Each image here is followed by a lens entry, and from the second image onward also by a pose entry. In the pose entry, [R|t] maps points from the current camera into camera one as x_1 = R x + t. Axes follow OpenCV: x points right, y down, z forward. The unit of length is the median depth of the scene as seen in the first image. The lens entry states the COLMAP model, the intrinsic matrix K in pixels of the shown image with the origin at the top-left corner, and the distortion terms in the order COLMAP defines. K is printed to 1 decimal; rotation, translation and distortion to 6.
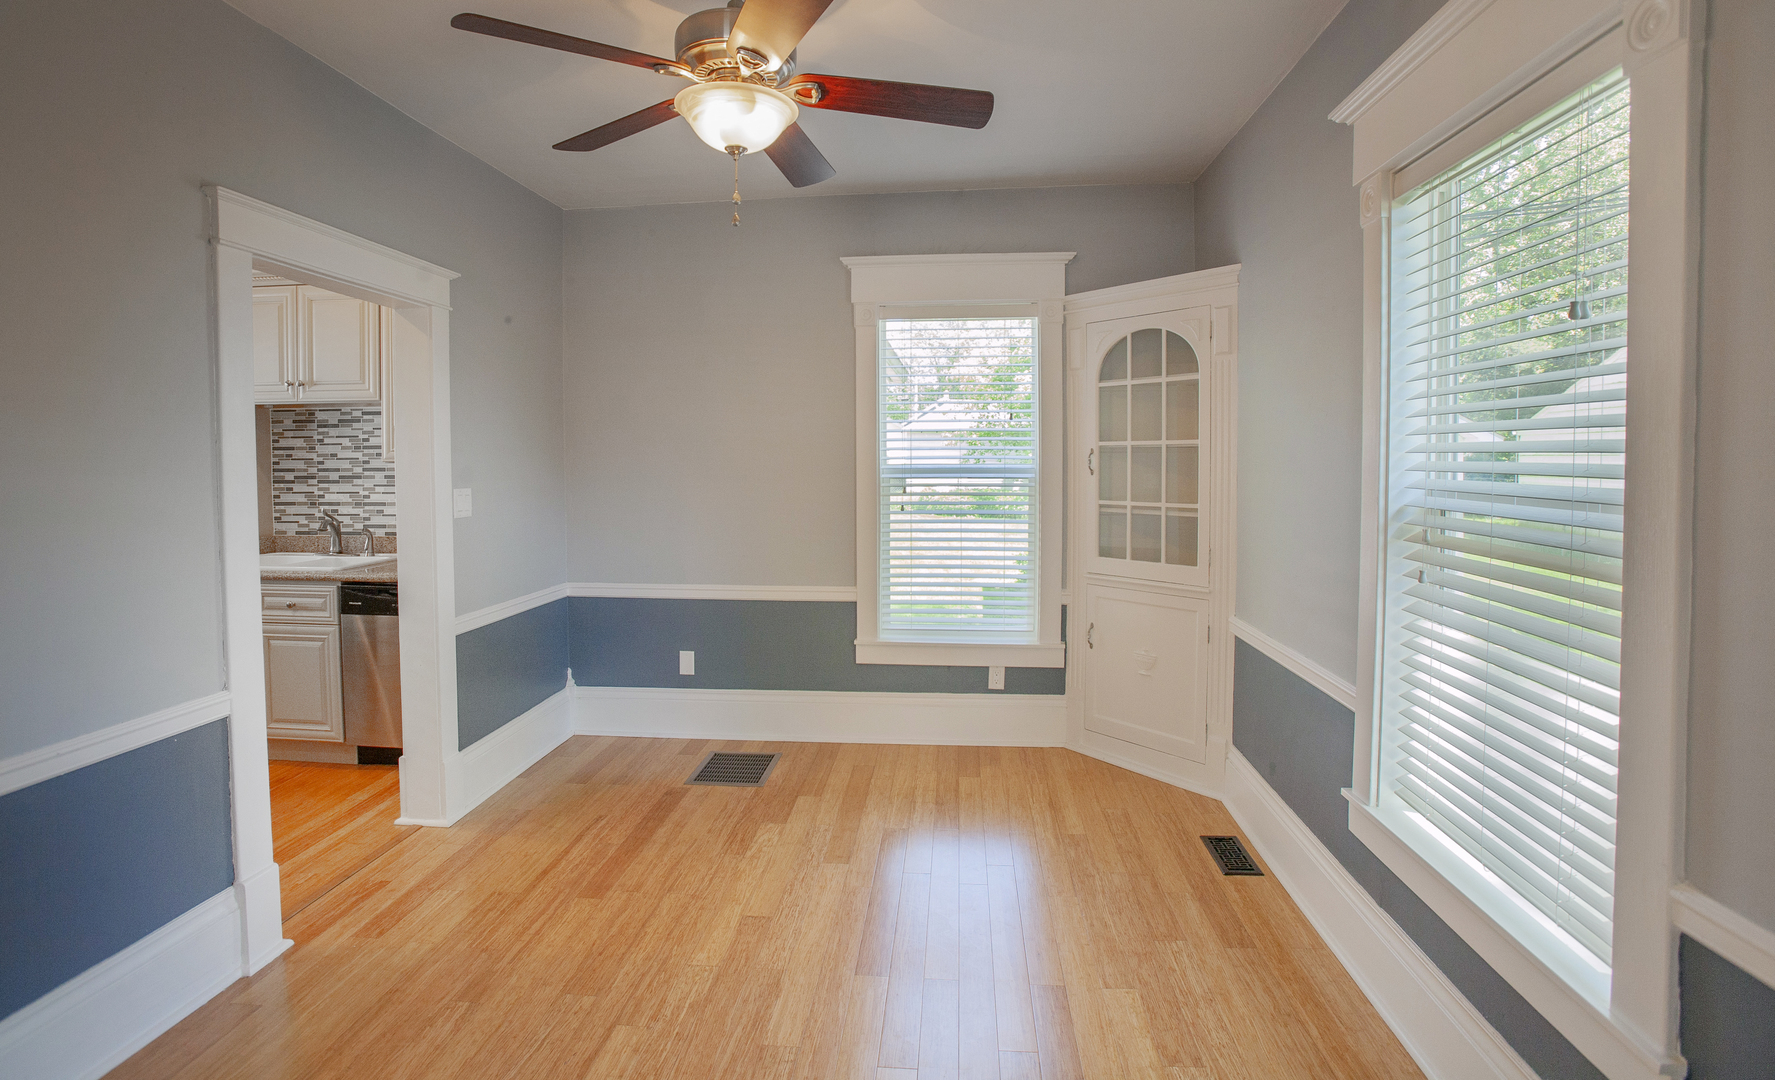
lens RADIAL K [[842.8, 0, 889.0], [0, 842.8, 476.9], [0, 0, 1]] dist [-0.076797, 0.040639]
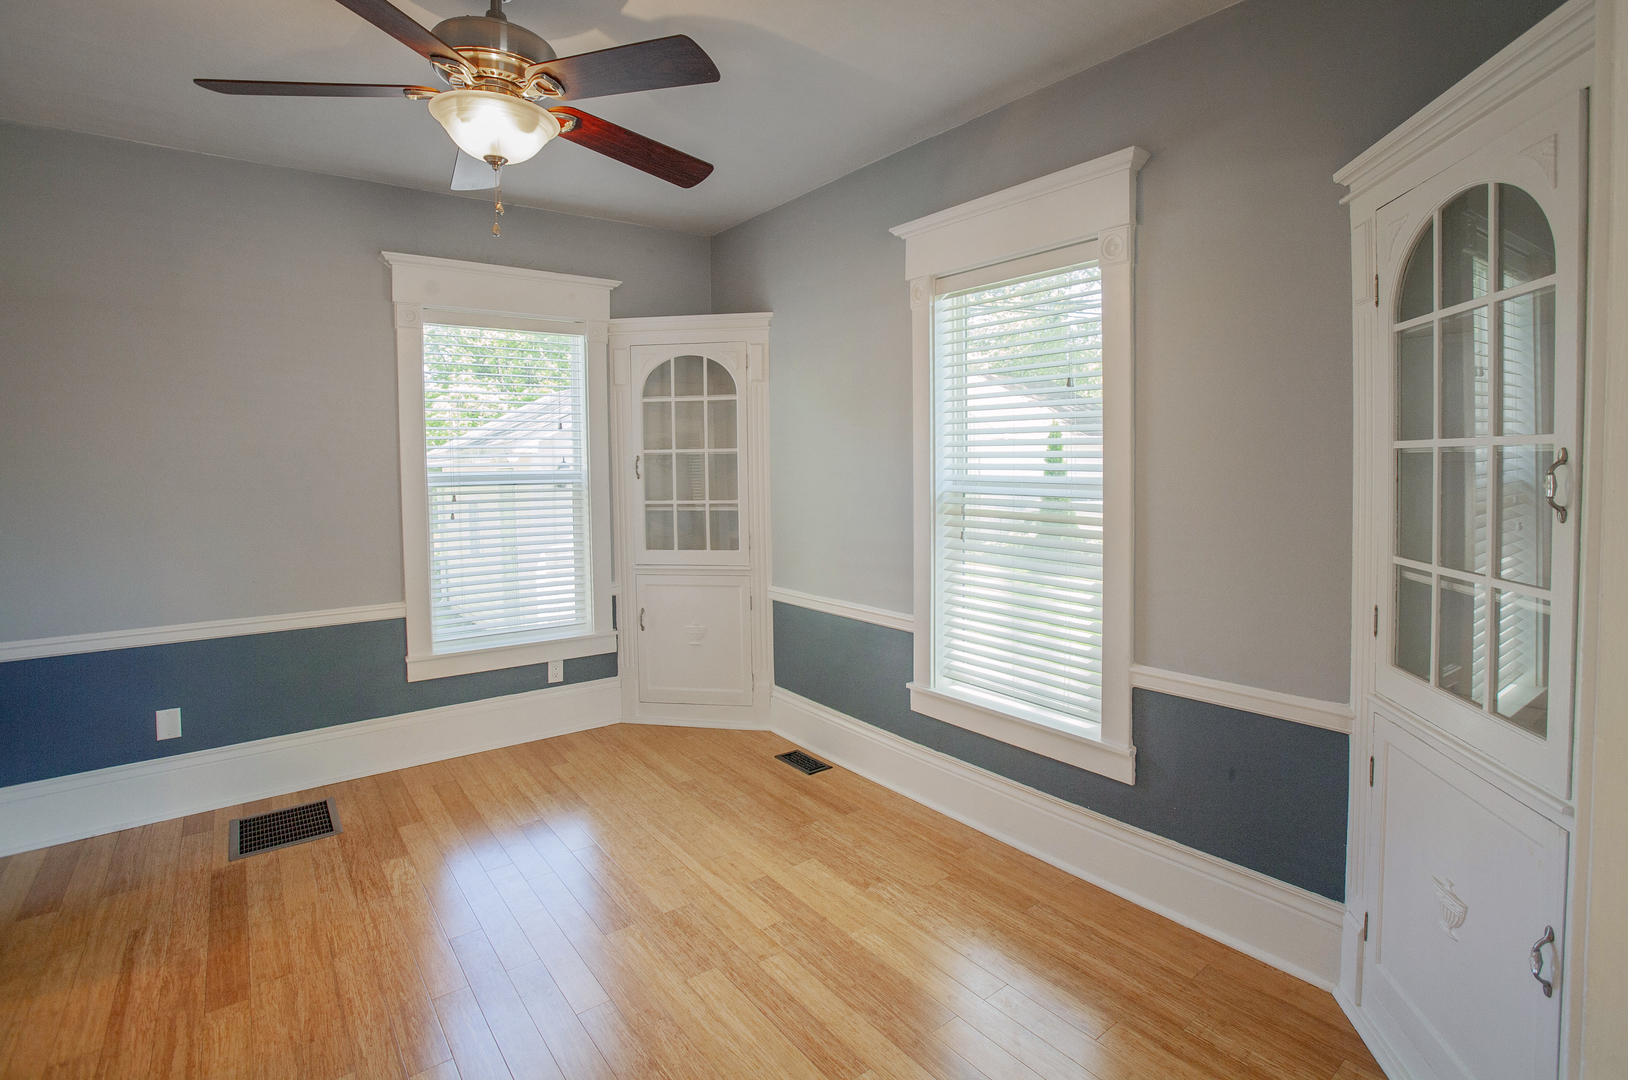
lens RADIAL K [[805.2, 0, 863.0], [0, 805.2, 487.8], [0, 0, 1]] dist [-0.061250, 0.027396]
pose [[0.719352, -0.027168, 0.694114, -0.330246], [0.022423, 0.999622, 0.015888, -0.000663], [-0.694284, 0.004135, 0.719690, 0.002007]]
